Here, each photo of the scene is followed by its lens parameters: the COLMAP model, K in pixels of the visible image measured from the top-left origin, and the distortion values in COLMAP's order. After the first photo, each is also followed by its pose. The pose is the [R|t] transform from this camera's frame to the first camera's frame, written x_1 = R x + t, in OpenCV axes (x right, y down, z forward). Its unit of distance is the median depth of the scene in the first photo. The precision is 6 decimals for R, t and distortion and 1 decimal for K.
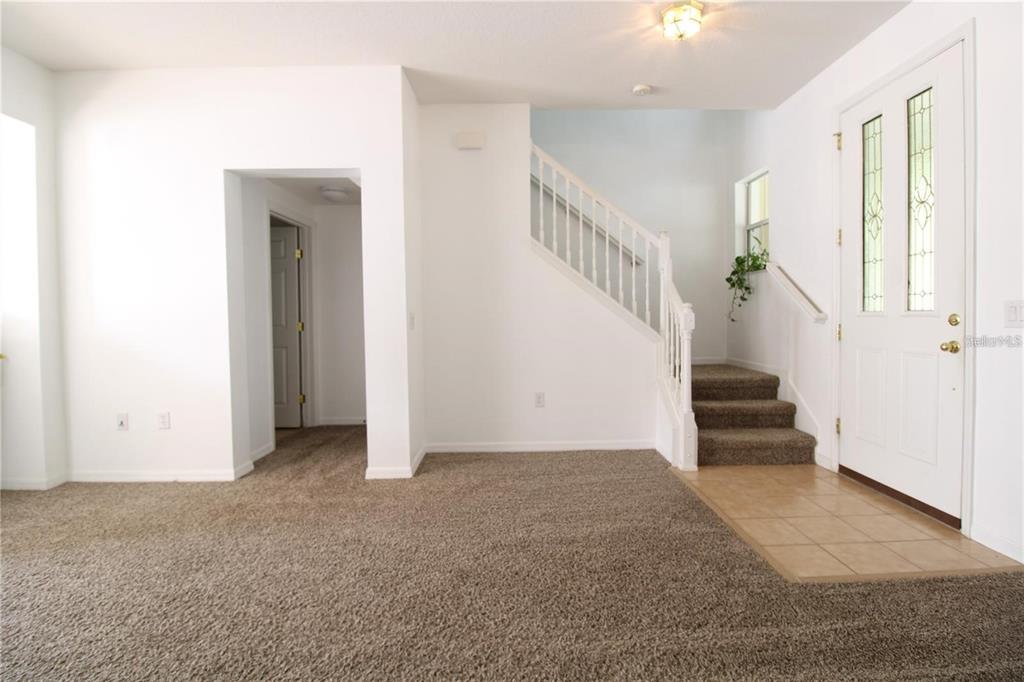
lens RADIAL K [[476.0, 0, 516.7], [0, 476.0, 326.3], [0, 0, 1]] dist [0.000906, -0.013598]
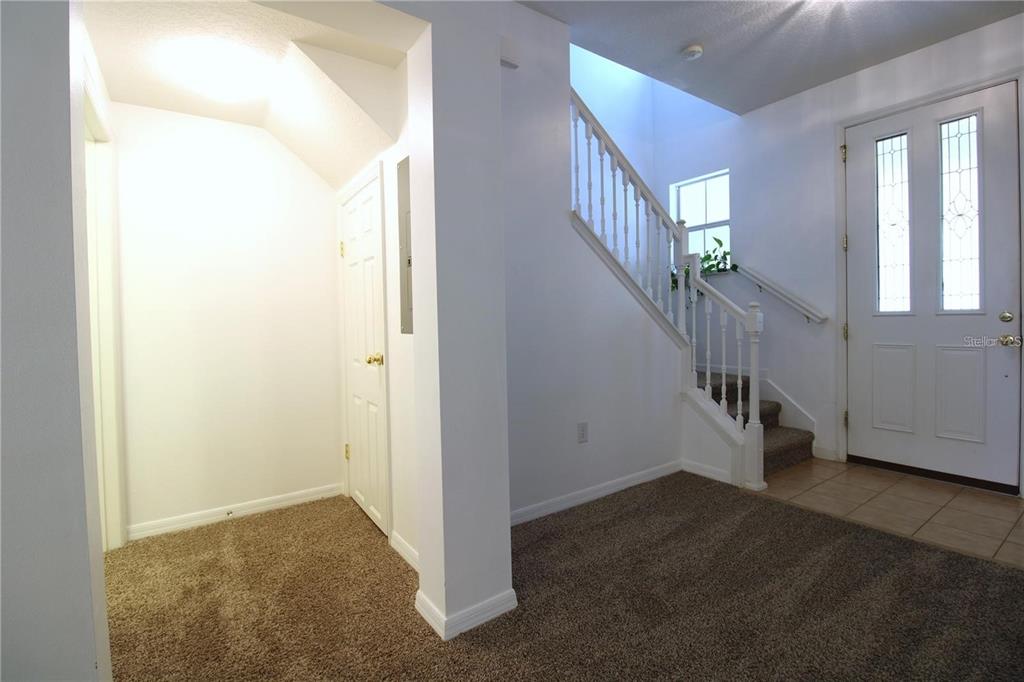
lens RADIAL K [[476.0, 0, 516.7], [0, 476.0, 326.3], [0, 0, 1]] dist [0.000906, -0.013598]
pose [[0.825506, -0.018847, 0.564078, -0.531758], [0.027036, 0.999615, -0.006167, -0.011479], [-0.563745, 0.020341, 0.825698, 0.524838]]
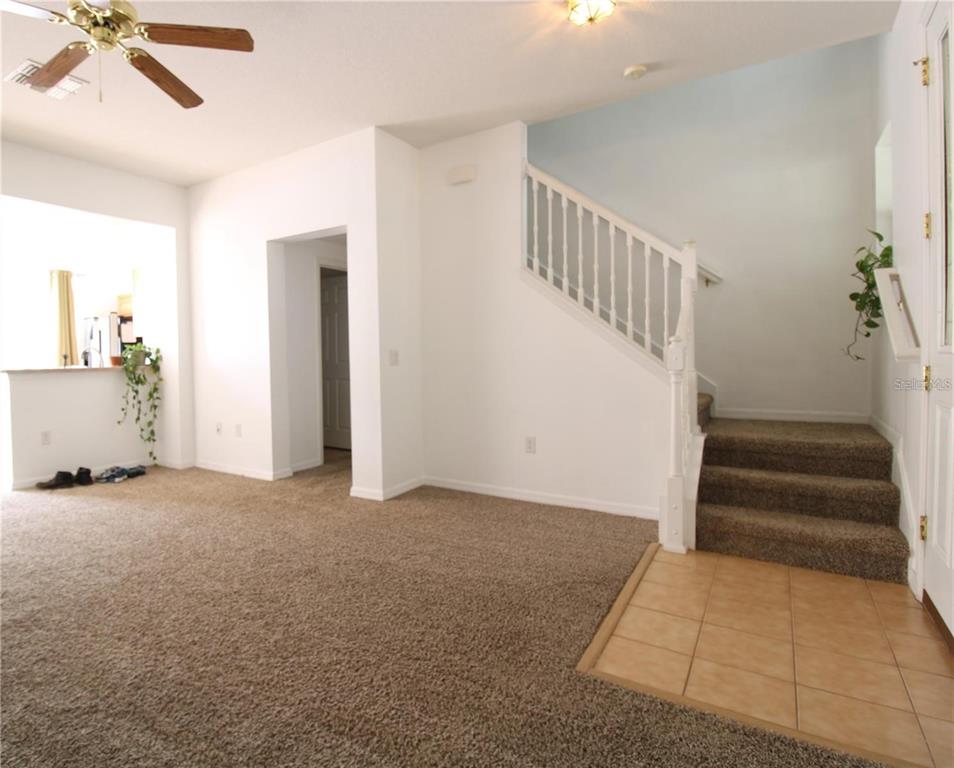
lens RADIAL K [[536.1, 0, 384.5], [0, 536.1, 367.7], [0, 0, 1]] dist [-0.002647, -0.012147]
pose [[0.797700, 0.013755, -0.602898, 0.520262], [-0.007244, 0.999886, 0.013226, -0.005026], [0.603011, -0.006183, 0.797709, 0.020868]]
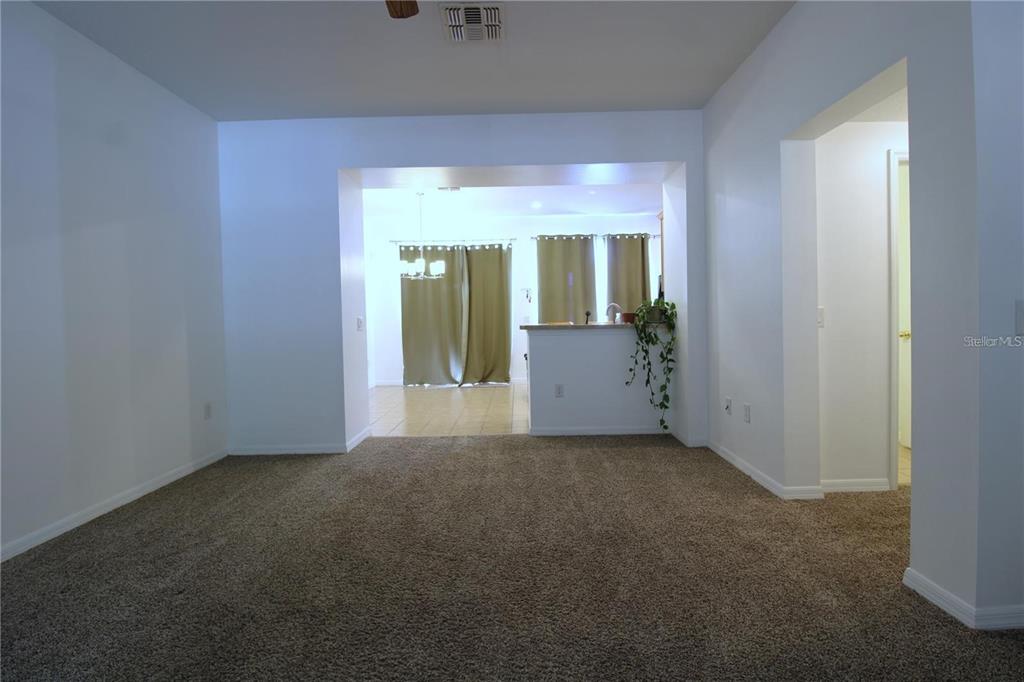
lens RADIAL K [[476.0, 0, 516.7], [0, 476.0, 326.3], [0, 0, 1]] dist [0.000906, -0.013598]
pose [[-0.021113, 0.031362, -0.999285, 0.269701], [-0.004302, 0.999496, 0.031460, -0.015775], [0.999768, 0.004963, -0.020968, 0.525951]]
